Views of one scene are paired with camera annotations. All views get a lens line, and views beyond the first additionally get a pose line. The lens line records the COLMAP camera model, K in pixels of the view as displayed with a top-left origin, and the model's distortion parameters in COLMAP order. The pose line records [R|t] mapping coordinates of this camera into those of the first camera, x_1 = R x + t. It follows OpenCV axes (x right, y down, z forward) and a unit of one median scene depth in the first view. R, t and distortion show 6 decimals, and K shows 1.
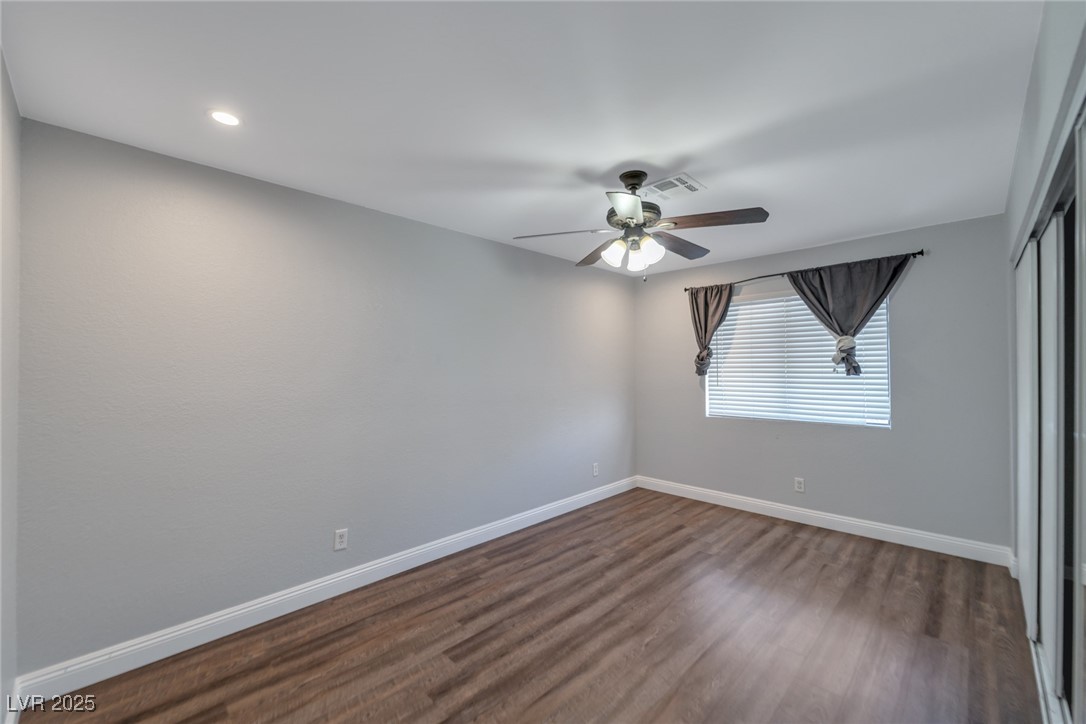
lens RADIAL K [[450.9, 0, 554.3], [0, 450.9, 359.9], [0, 0, 1]] dist [0.001307, -0.000054]
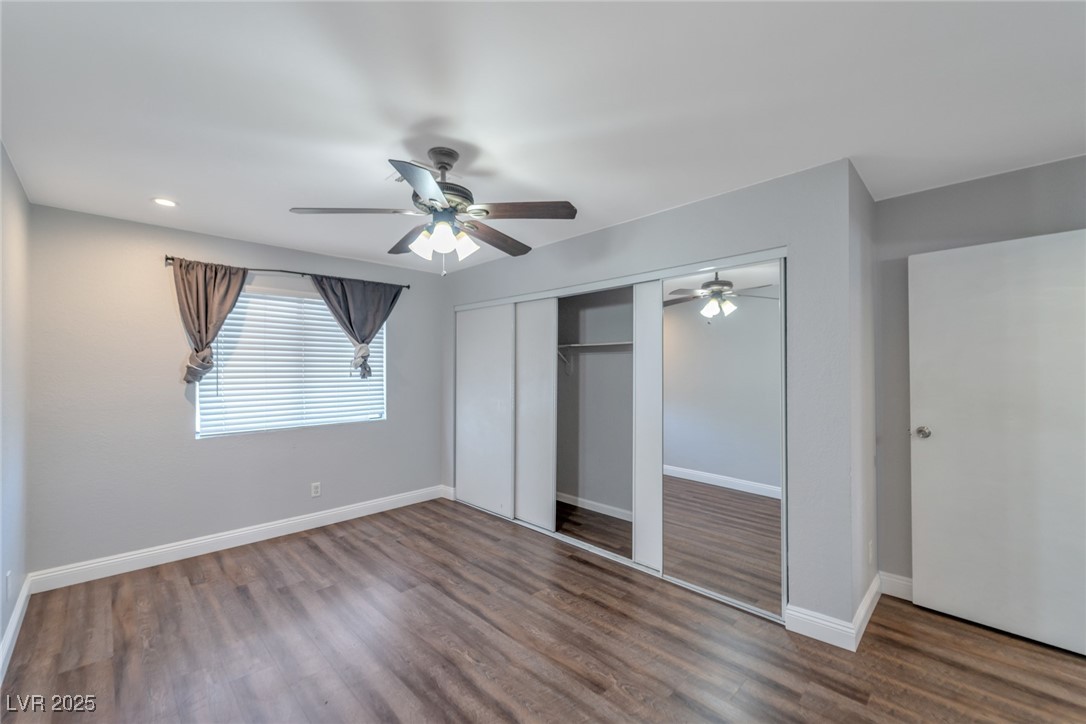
lens RADIAL K [[436.5, 0, 543.0], [0, 436.5, 362.0], [0, 0, 1]] dist [-0.000218, -0.000039]
pose [[0.016790, 0.021658, 0.999624, -0.438772], [-0.014314, 0.999668, -0.021418, 0.009758], [-0.999757, -0.013949, 0.017095, 0.513489]]
